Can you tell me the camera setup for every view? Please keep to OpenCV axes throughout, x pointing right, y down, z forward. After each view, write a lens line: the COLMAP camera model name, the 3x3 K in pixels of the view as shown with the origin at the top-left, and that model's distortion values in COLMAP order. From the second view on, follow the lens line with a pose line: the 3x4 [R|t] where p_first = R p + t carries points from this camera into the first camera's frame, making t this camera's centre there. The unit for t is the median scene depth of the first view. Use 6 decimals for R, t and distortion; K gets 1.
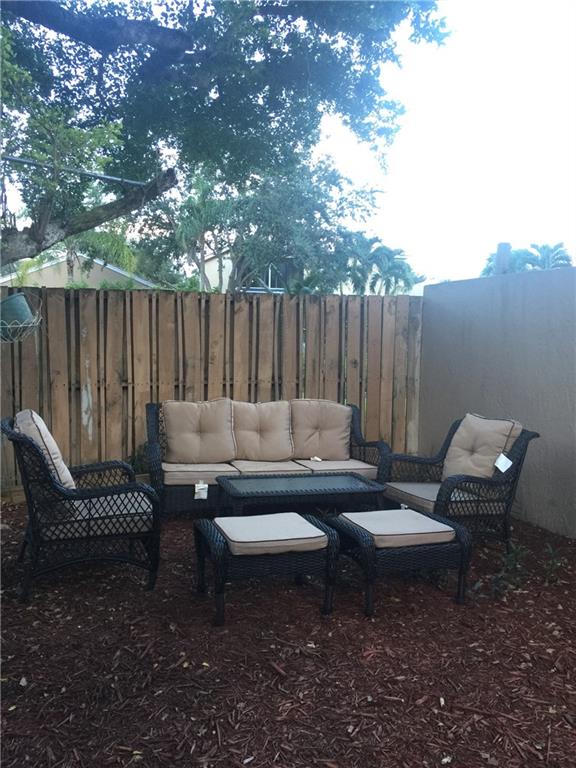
lens RADIAL K [[644.4, 0, 288.0], [0, 644.4, 384.0], [0, 0, 1]] dist [0.005173, 0.002594]
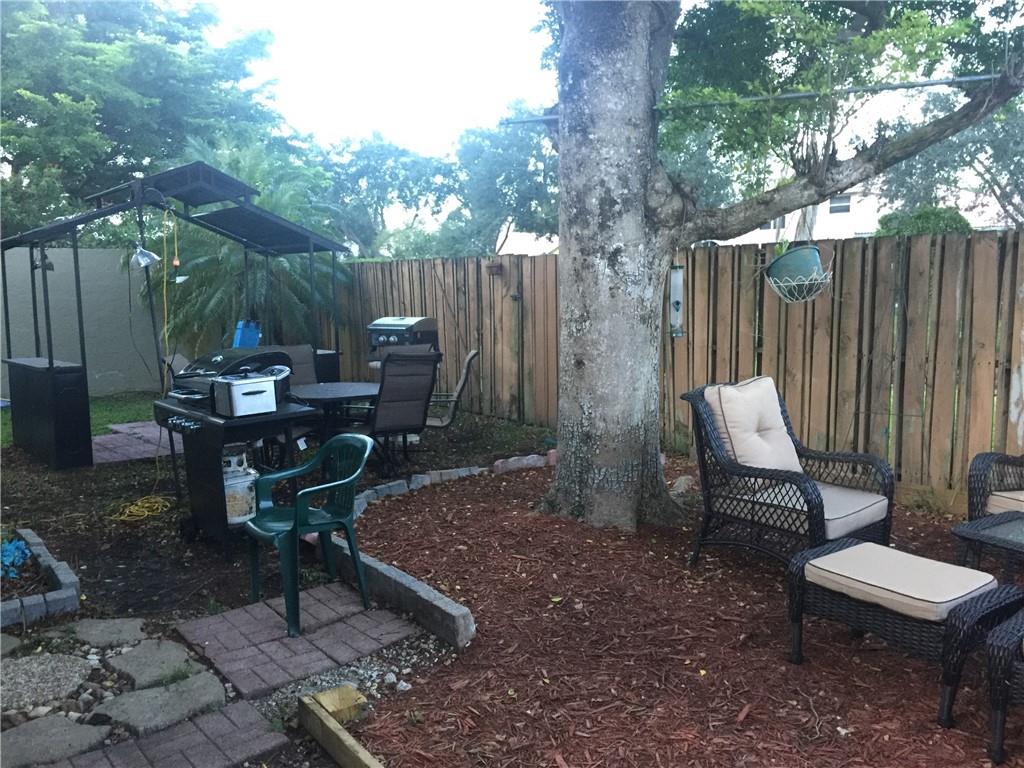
lens RADIAL K [[859.2, 0, 512.0], [0, 859.2, 384.0], [0, 0, 1]] dist [0.005173, 0.002594]
pose [[0.335939, 0.101503, -0.936398, 0.582017], [-0.076750, 0.993820, 0.080193, -0.017672], [0.938751, 0.044929, 0.341654, 0.240505]]
